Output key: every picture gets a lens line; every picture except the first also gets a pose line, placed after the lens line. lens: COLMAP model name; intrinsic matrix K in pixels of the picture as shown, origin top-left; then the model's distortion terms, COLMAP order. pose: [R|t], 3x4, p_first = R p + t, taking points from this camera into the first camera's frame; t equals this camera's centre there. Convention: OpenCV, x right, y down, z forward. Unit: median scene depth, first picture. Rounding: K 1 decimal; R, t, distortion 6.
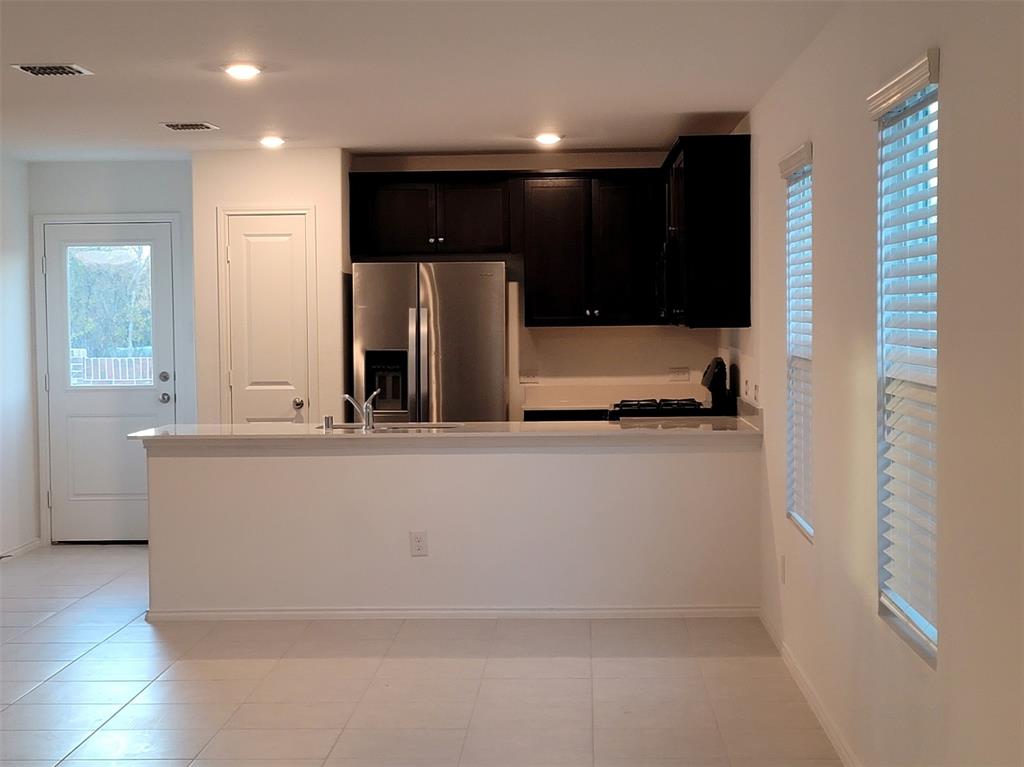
lens RADIAL K [[1841.1, 0, 512.7], [0, 1841.1, 388.6], [0, 0, 1]] dist [0.021458, 0.000000]
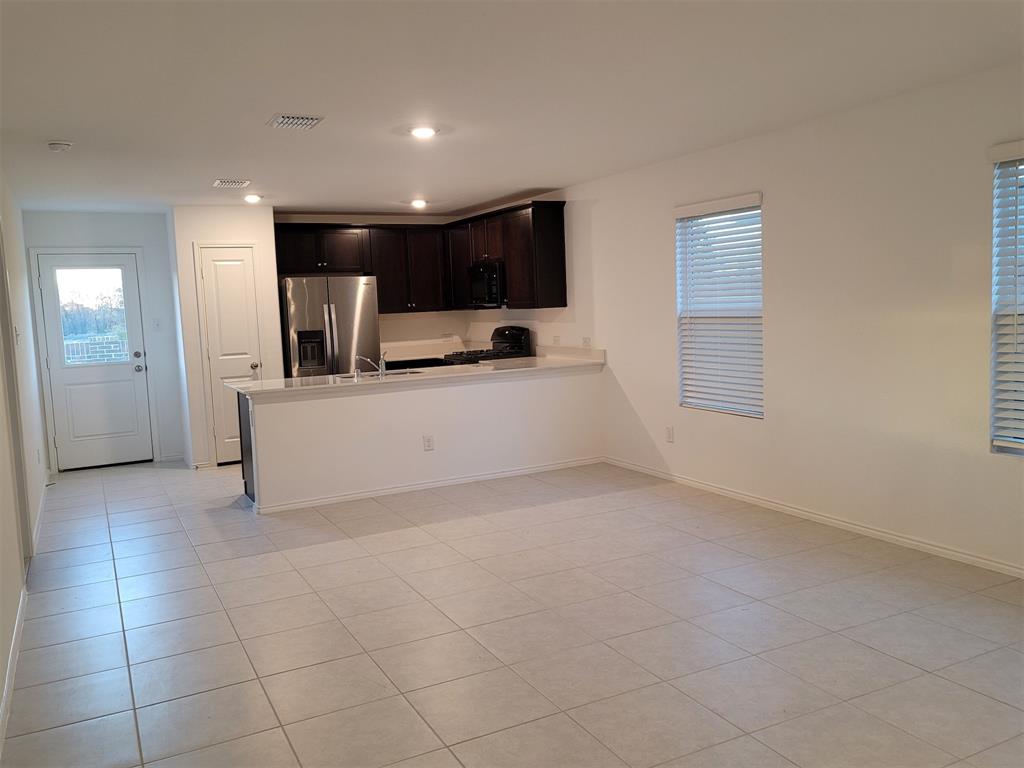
lens RADIAL K [[838.8, 0, 515.3], [0, 838.8, 379.9], [0, 0, 1]] dist [0.070738, -0.024570]
pose [[0.877737, -0.070516, 0.473926, -0.267498], [0.053594, 0.997353, 0.049138, -0.003771], [-0.476136, -0.017731, 0.879193, 0.241862]]
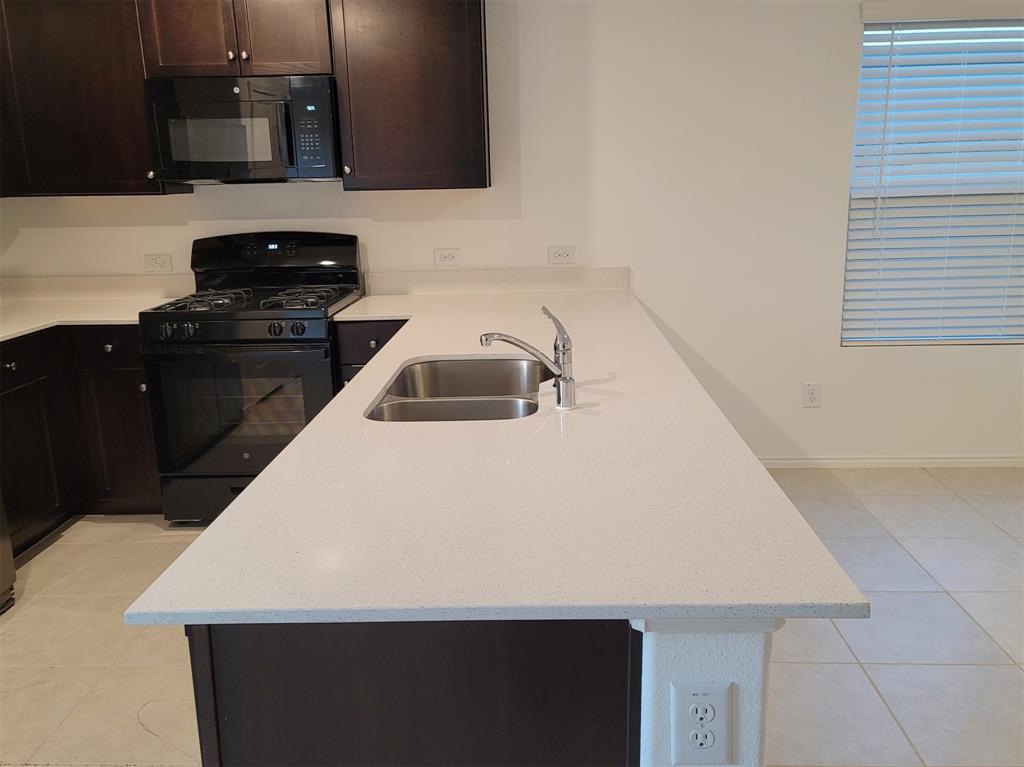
lens RADIAL K [[838.8, 0, 513.9], [0, 838.8, 384.6], [0, 0, 1]] dist [0.070738, -0.024570]
pose [[0.017879, -0.229774, 0.973080, -0.254743], [0.069903, 0.971141, 0.228032, -0.024139], [-0.997394, 0.063945, 0.033425, 0.744456]]
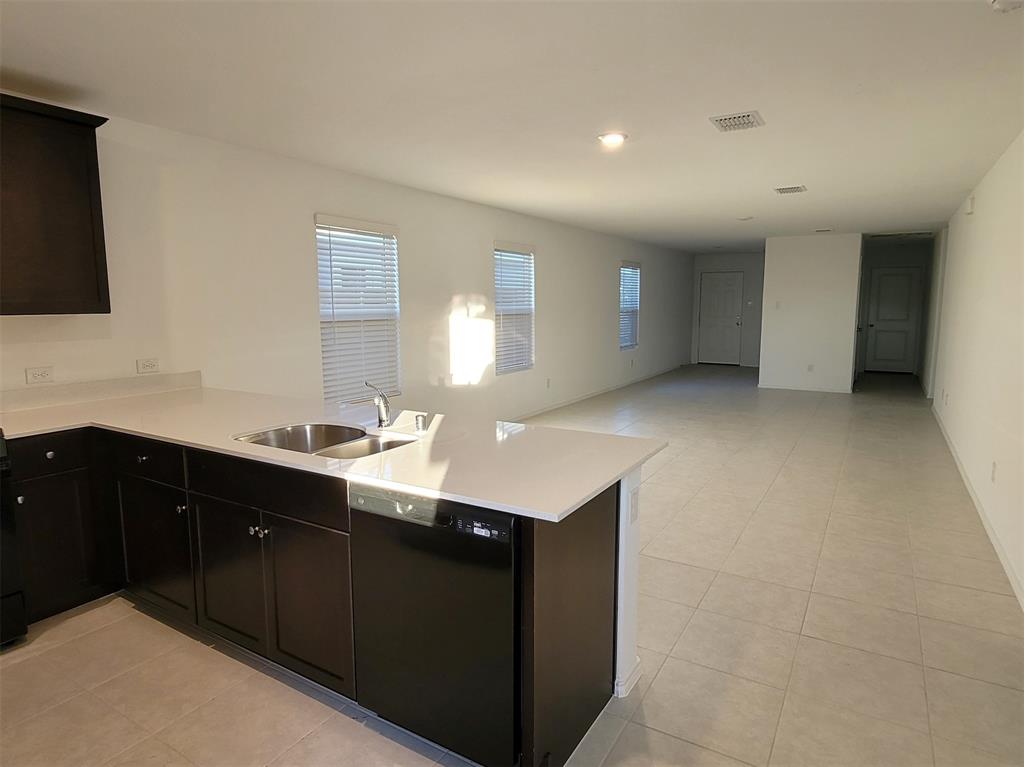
lens RADIAL K [[614.0, 0, 528.6], [0, 614.0, 378.1], [0, 0, 1]] dist [-0.001546, 0.001895]
pose [[-0.873598, -0.051810, 0.483882, -0.234630], [0.030453, 0.986548, 0.160610, -0.033314], [-0.485694, 0.155044, -0.860269, 0.894452]]
